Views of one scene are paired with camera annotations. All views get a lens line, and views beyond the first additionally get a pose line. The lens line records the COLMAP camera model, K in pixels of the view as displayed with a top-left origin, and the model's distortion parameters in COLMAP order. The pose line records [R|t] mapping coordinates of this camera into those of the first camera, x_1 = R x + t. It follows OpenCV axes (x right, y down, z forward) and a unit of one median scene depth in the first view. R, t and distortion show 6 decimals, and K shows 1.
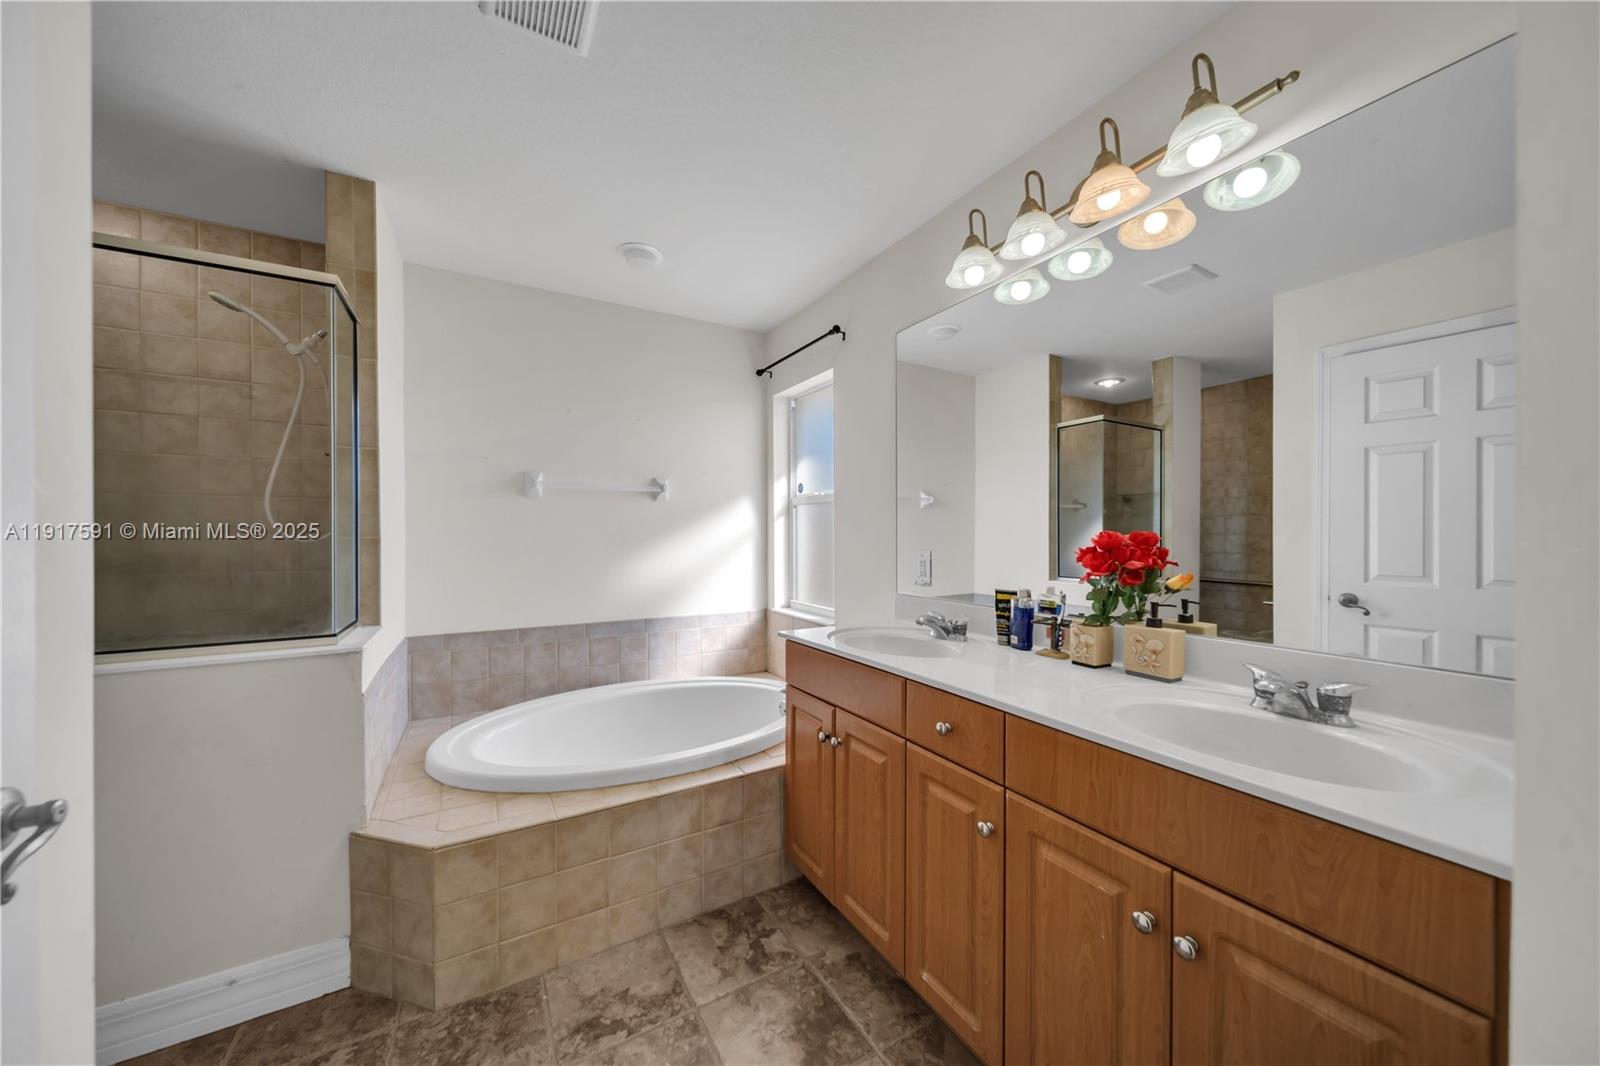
lens RADIAL K [[552.5, 0, 799.6], [0, 552.5, 538.2], [0, 0, 1]] dist [0.000893, -0.001457]
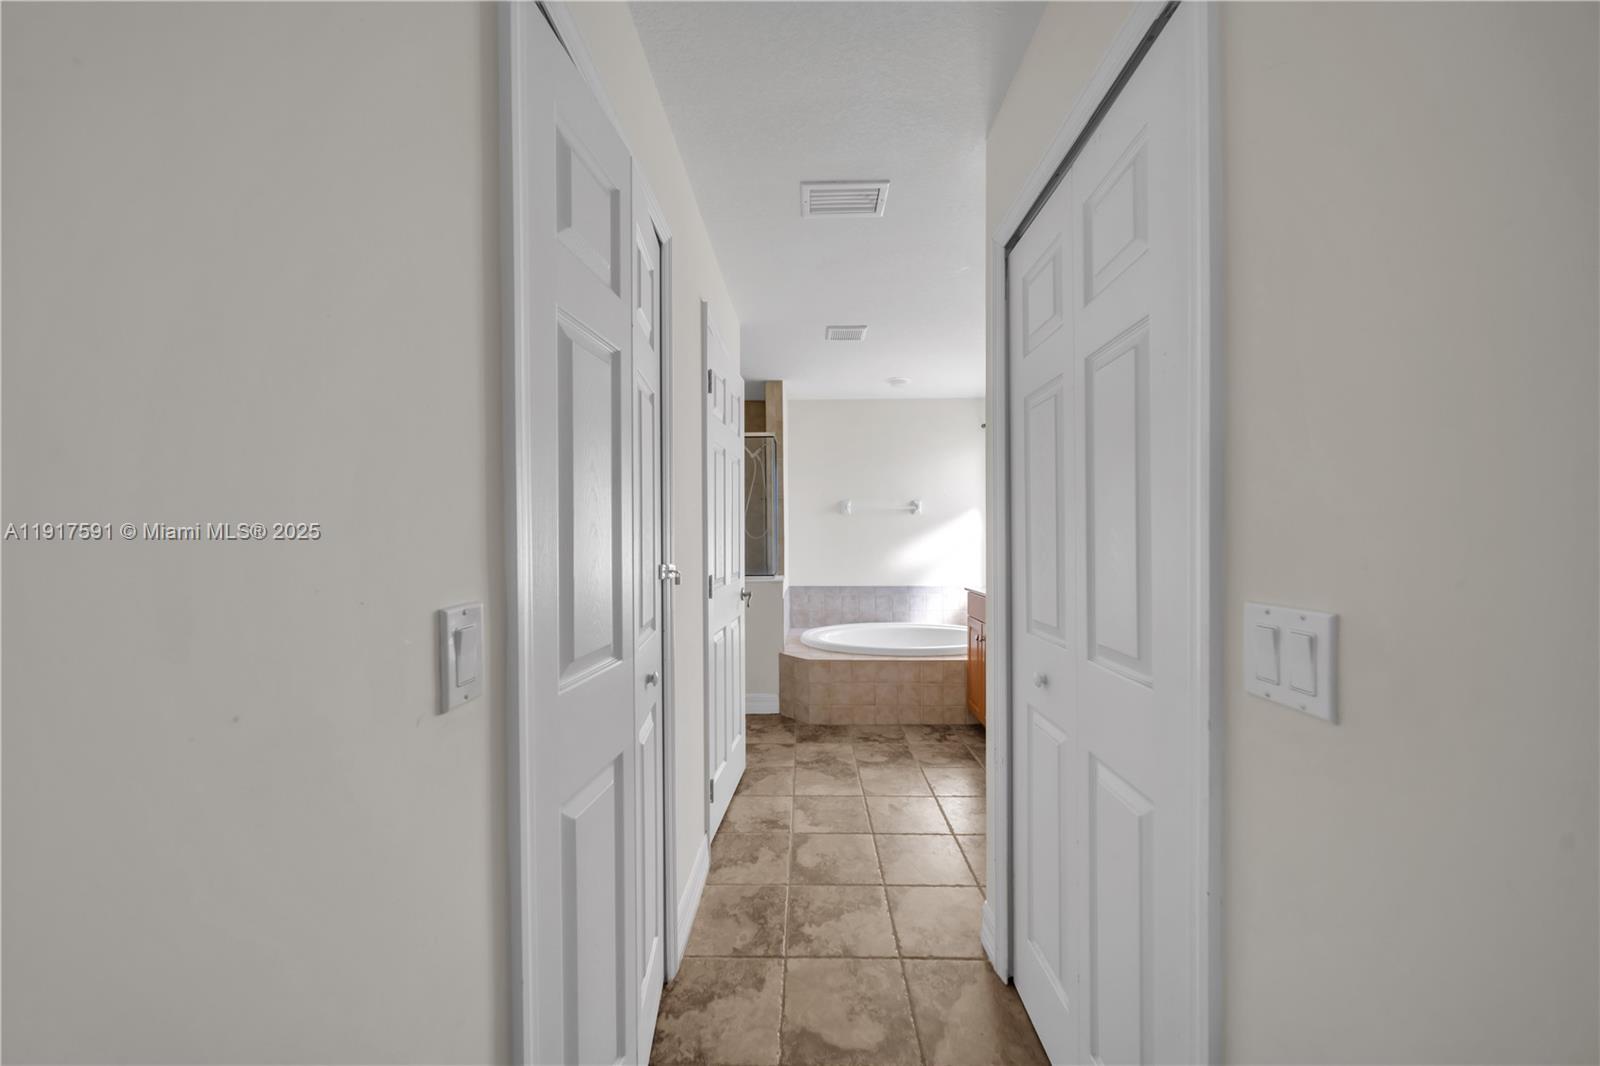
lens RADIAL K [[552.5, 0, 796.4], [0, 552.5, 536.8], [0, 0, 1]] dist [0.000893, -0.001457]
pose [[0.854675, -0.000479, -0.519164, 0.352613], [-0.001092, 0.999996, -0.002722, 0.004613], [0.519163, 0.002894, 0.854670, -0.698206]]
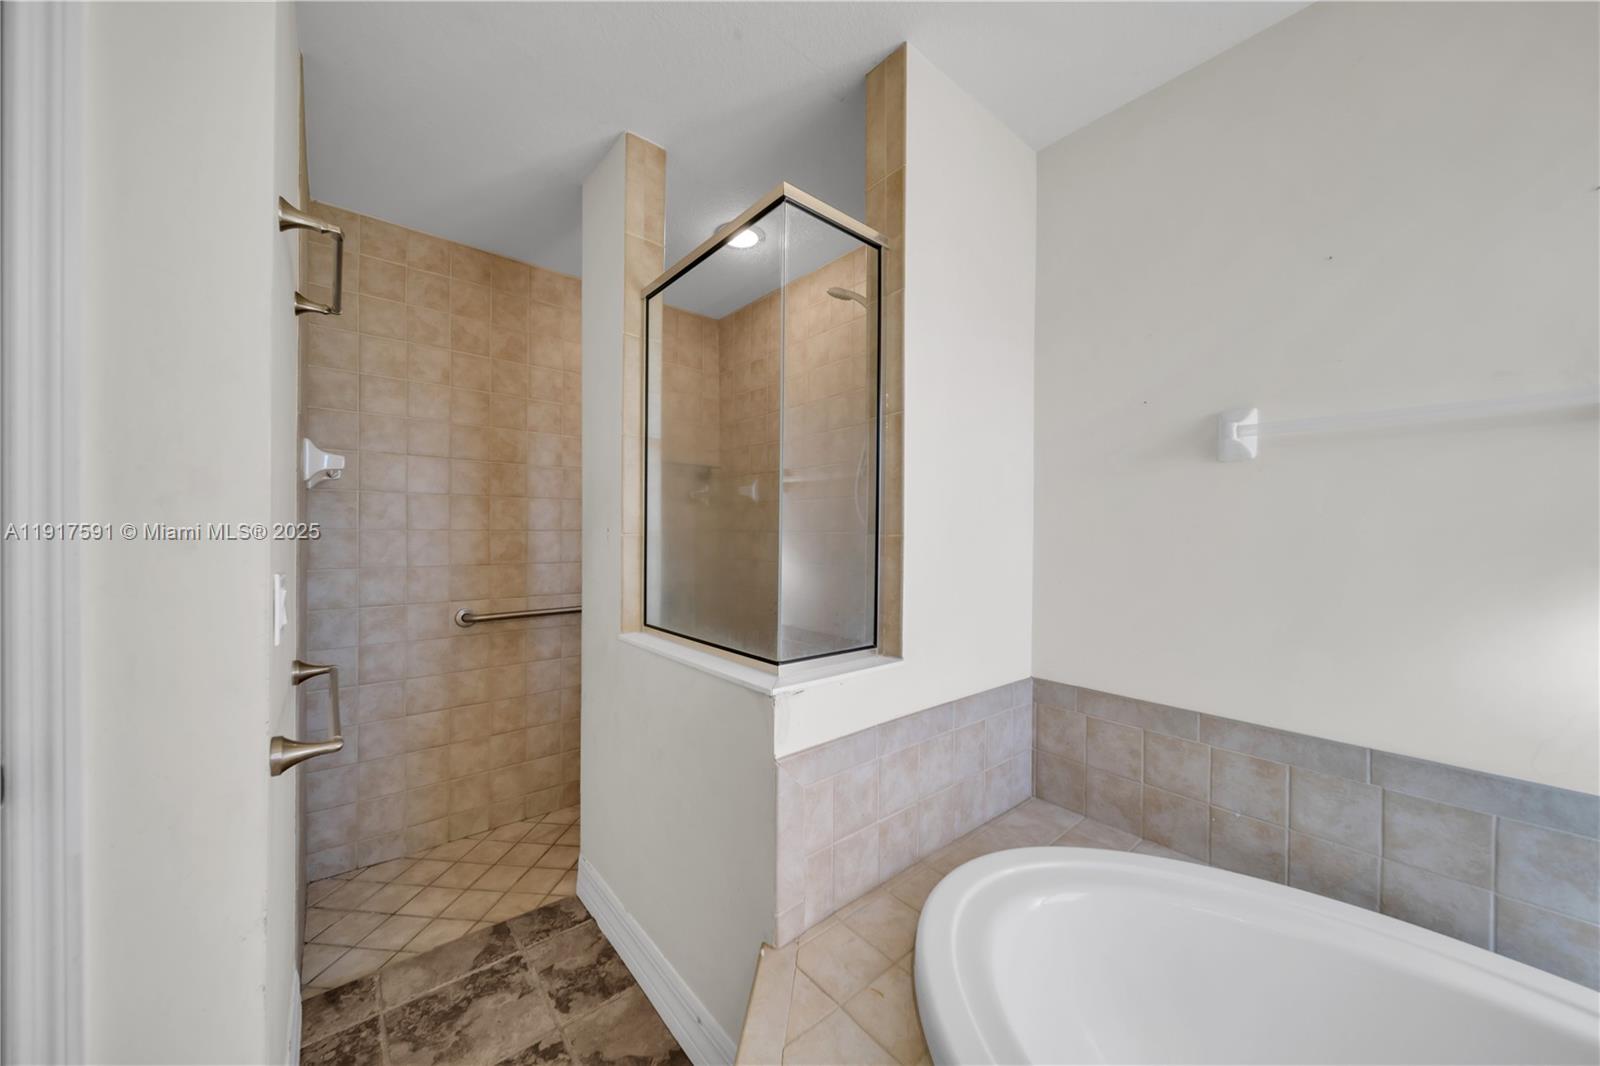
lens RADIAL K [[552.5, 0, 796.9], [0, 552.5, 534.3], [0, 0, 1]] dist [0.000893, -0.001457]
pose [[0.174445, 0.007048, -0.984642, -0.062806], [-0.014377, 0.999886, 0.004610, -0.003991], [0.984562, 0.013352, 0.174527, 0.568589]]
